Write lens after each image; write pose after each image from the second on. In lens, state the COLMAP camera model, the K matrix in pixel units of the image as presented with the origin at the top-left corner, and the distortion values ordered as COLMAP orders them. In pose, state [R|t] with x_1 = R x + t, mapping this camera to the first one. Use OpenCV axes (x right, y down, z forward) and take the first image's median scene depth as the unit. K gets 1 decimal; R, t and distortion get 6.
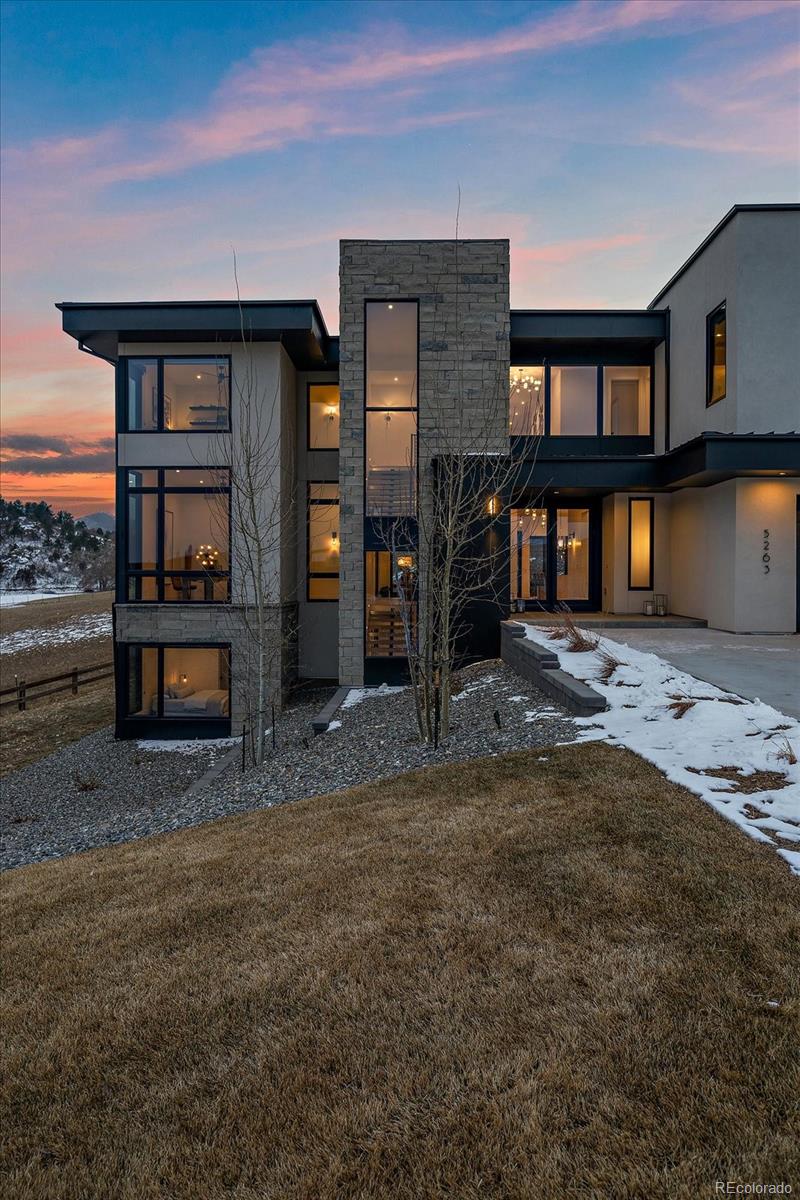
lens RADIAL K [[663.9, 0, 403.6], [0, 663.9, 584.6], [0, 0, 1]] dist [-0.000776, 0.000763]
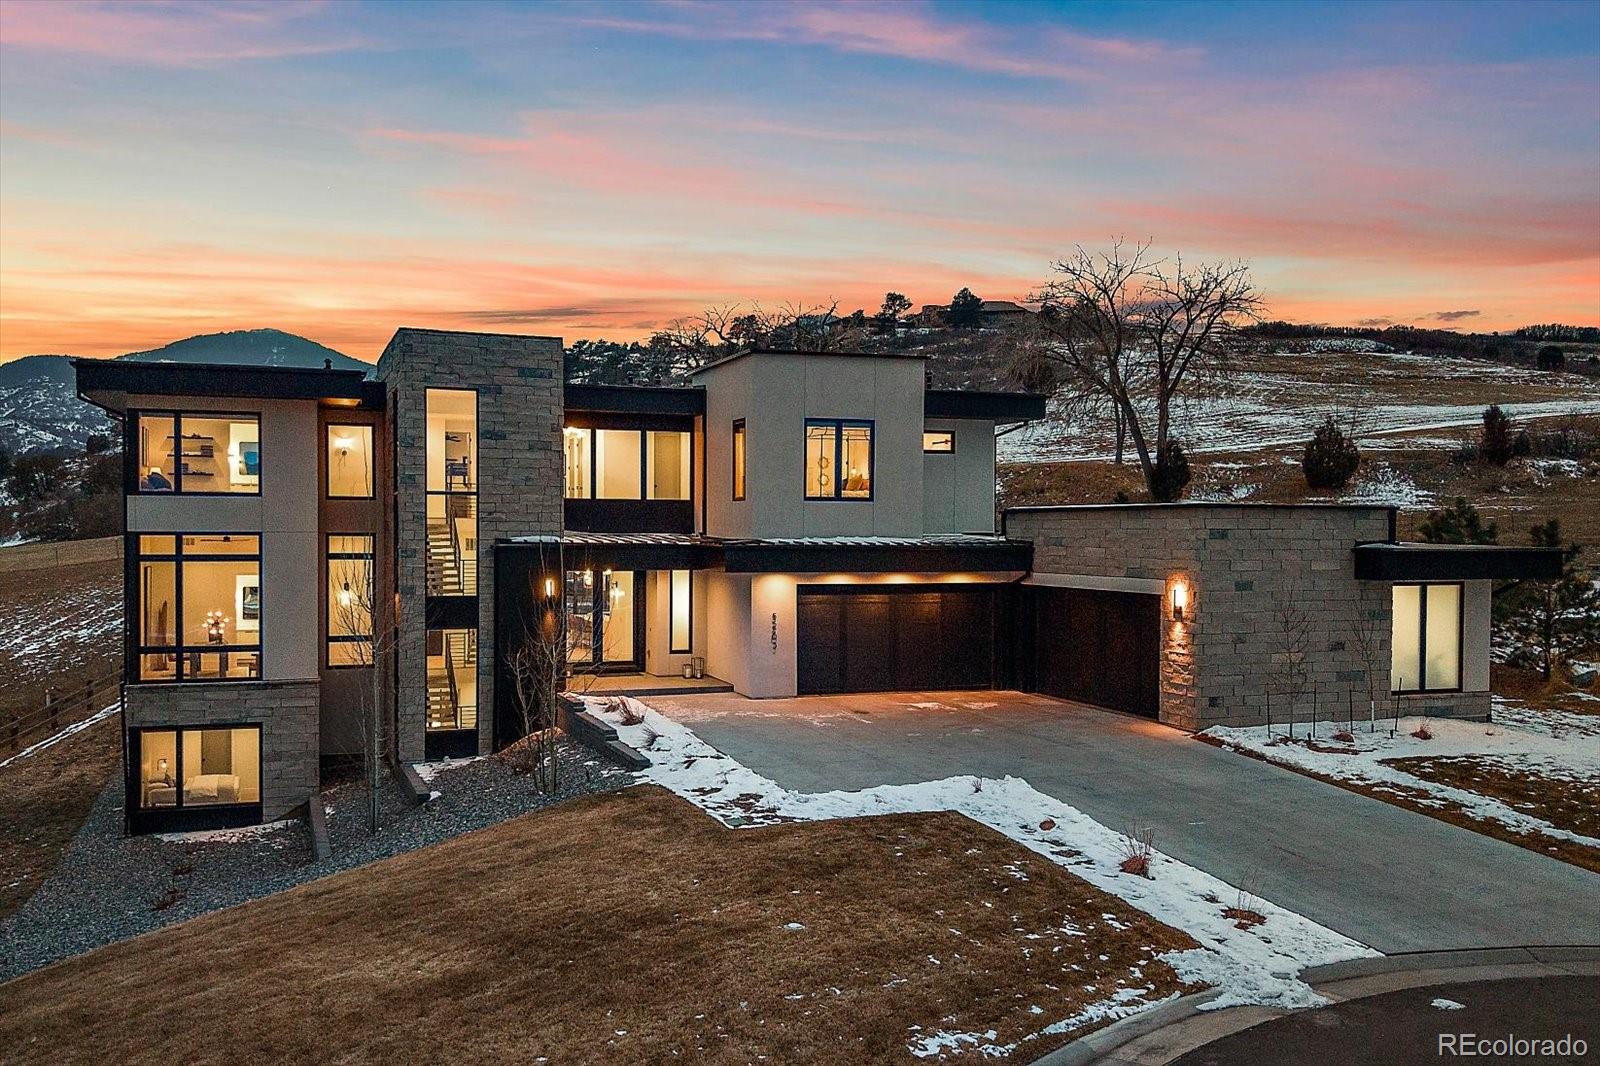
lens RADIAL K [[1336.8, 0, 710.5], [0, 1336.8, 560.5], [0, 0, 1]] dist [0.069522, -0.152529]
pose [[0.942036, -0.007474, 0.335430, -0.317293], [0.000587, 0.999787, 0.020629, -0.187305], [-0.335512, -0.019237, 0.941839, -1.037620]]
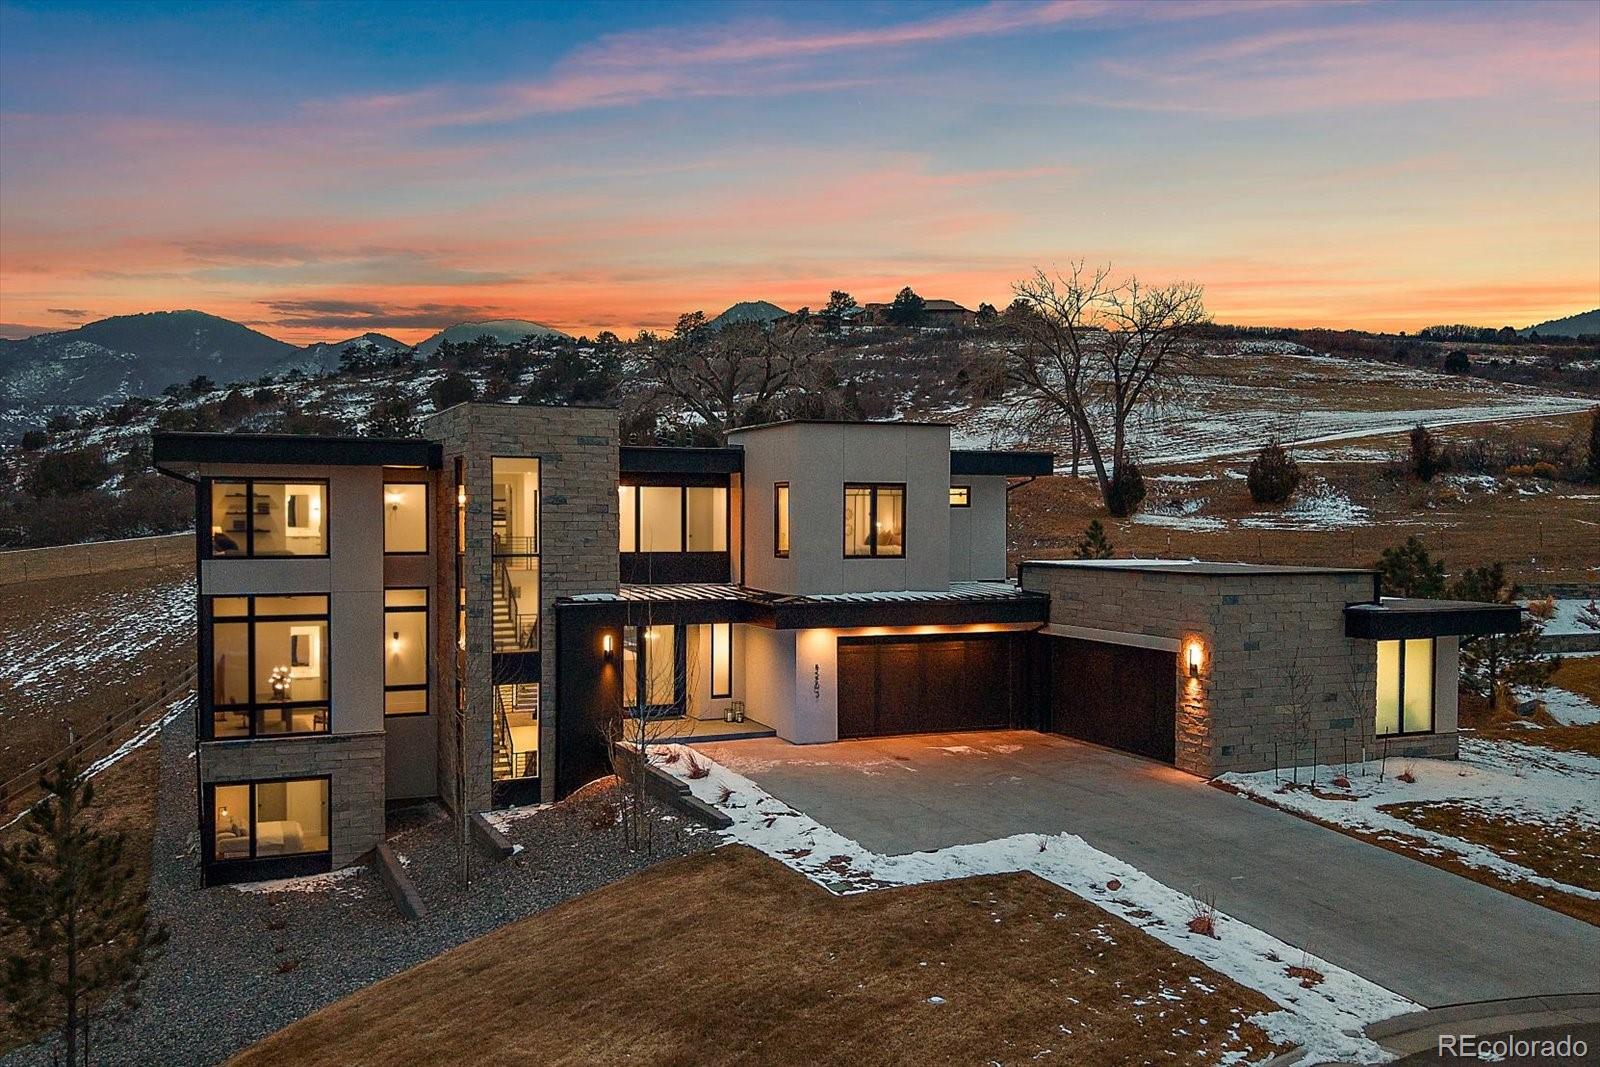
lens RADIAL K [[1334.0, 0, 746.8], [0, 1334.0, 555.5], [0, 0, 1]] dist [0.074933, -0.165701]
pose [[0.912960, -0.013846, 0.407814, -0.531844], [0.001859, 0.999555, 0.029775, -0.306200], [-0.408045, -0.026426, 0.912579, -1.093724]]
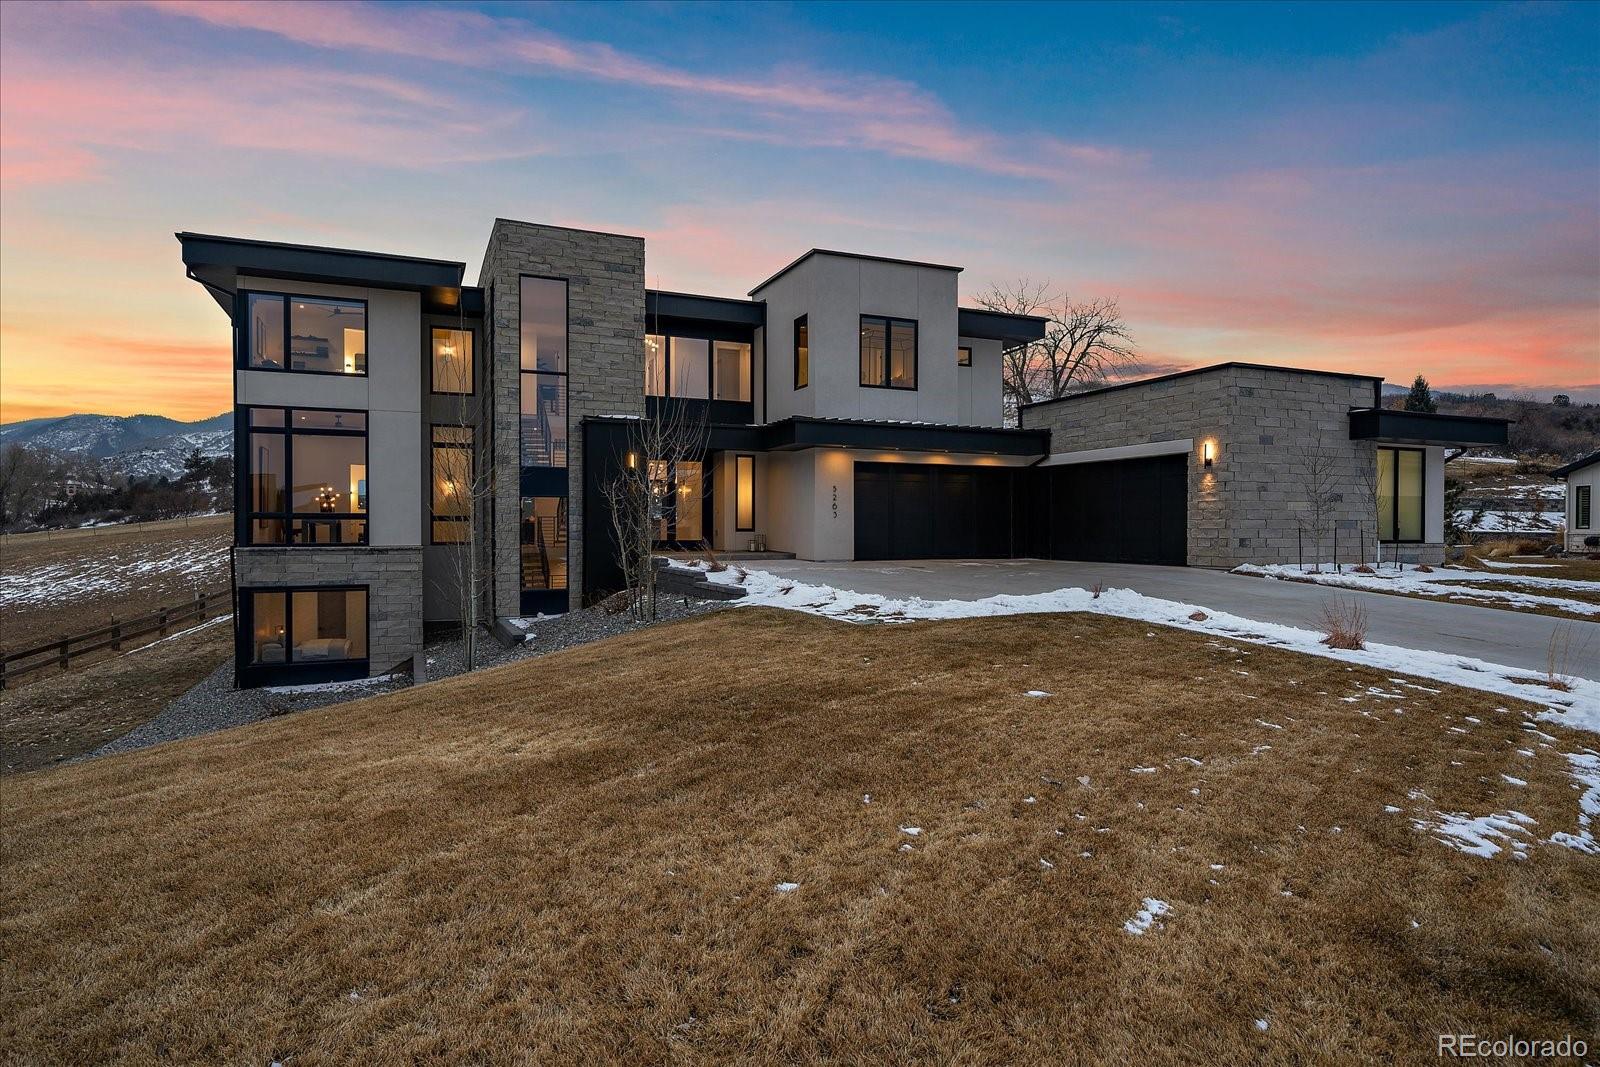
lens RADIAL K [[885.2, 0, 780.3], [0, 885.2, 541.1], [0, 0, 1]] dist [-0.000776, 0.000763]
pose [[0.913006, -0.007733, 0.407874, -0.251531], [0.004259, 0.999947, 0.009423, 0.012040], [-0.407925, -0.006866, 0.912990, -0.518657]]
